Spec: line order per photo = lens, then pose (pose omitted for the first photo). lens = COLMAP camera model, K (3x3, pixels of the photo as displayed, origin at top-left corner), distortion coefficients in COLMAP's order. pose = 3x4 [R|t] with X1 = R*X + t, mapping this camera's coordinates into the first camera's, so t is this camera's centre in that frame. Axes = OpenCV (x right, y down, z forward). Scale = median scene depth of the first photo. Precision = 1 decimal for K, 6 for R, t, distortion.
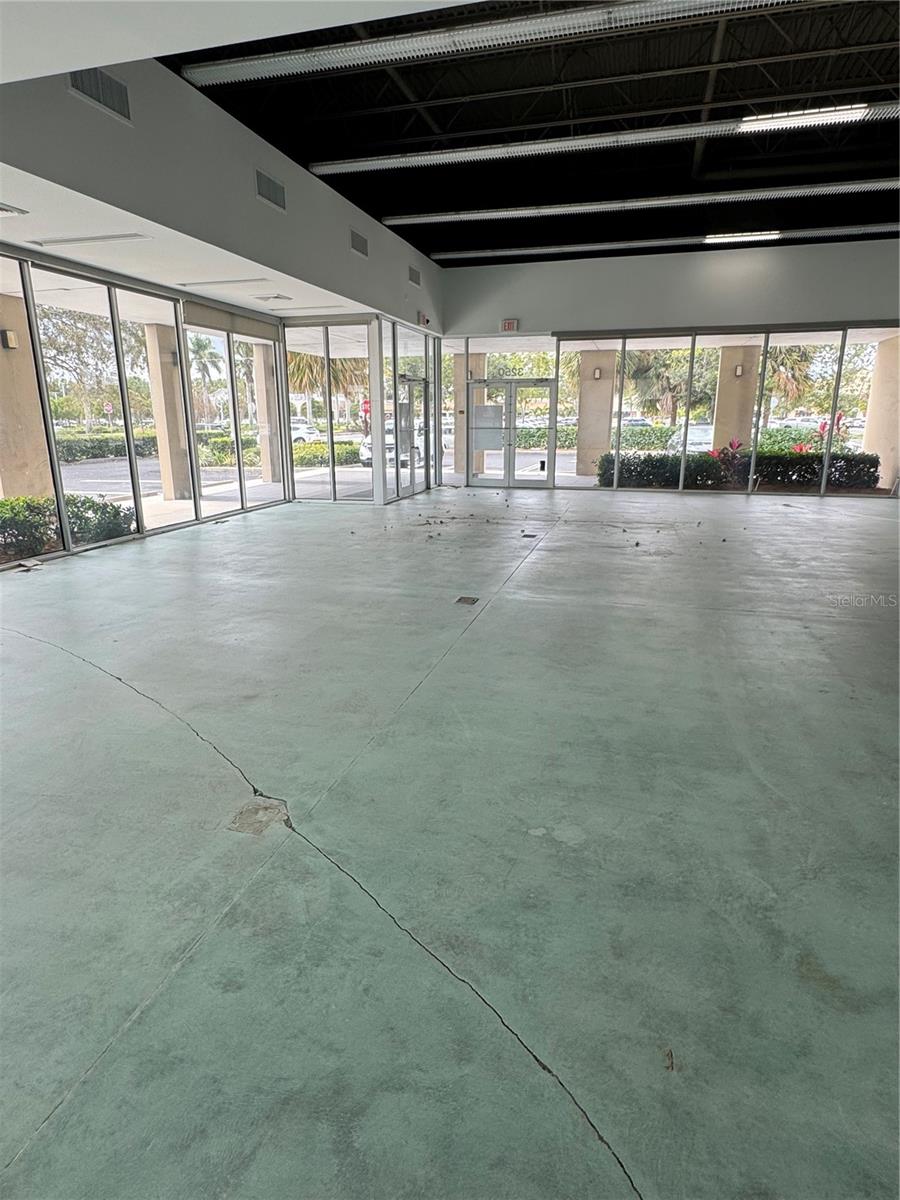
lens RADIAL K [[671.9, 0, 449.8], [0, 671.9, 603.9], [0, 0, 1]] dist [-0.026673, 0.001261]
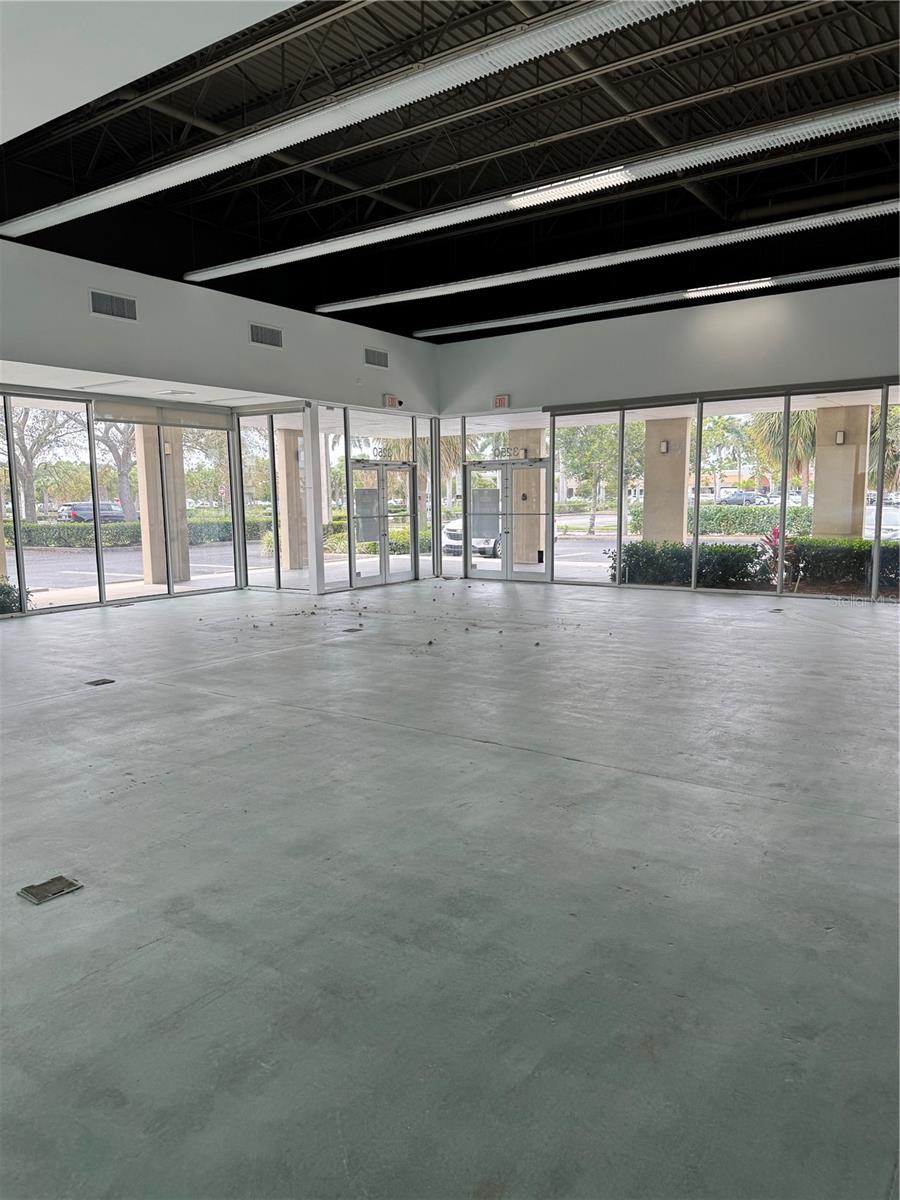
lens RADIAL K [[844.5, 0, 451.6], [0, 844.5, 605.2], [0, 0, 1]] dist [0.049996, -0.001116]
pose [[0.944325, 0.035297, -0.327114, 0.424200], [-0.080143, 0.988959, -0.124646, -0.000458], [0.319103, 0.143923, 0.936728, -0.046558]]
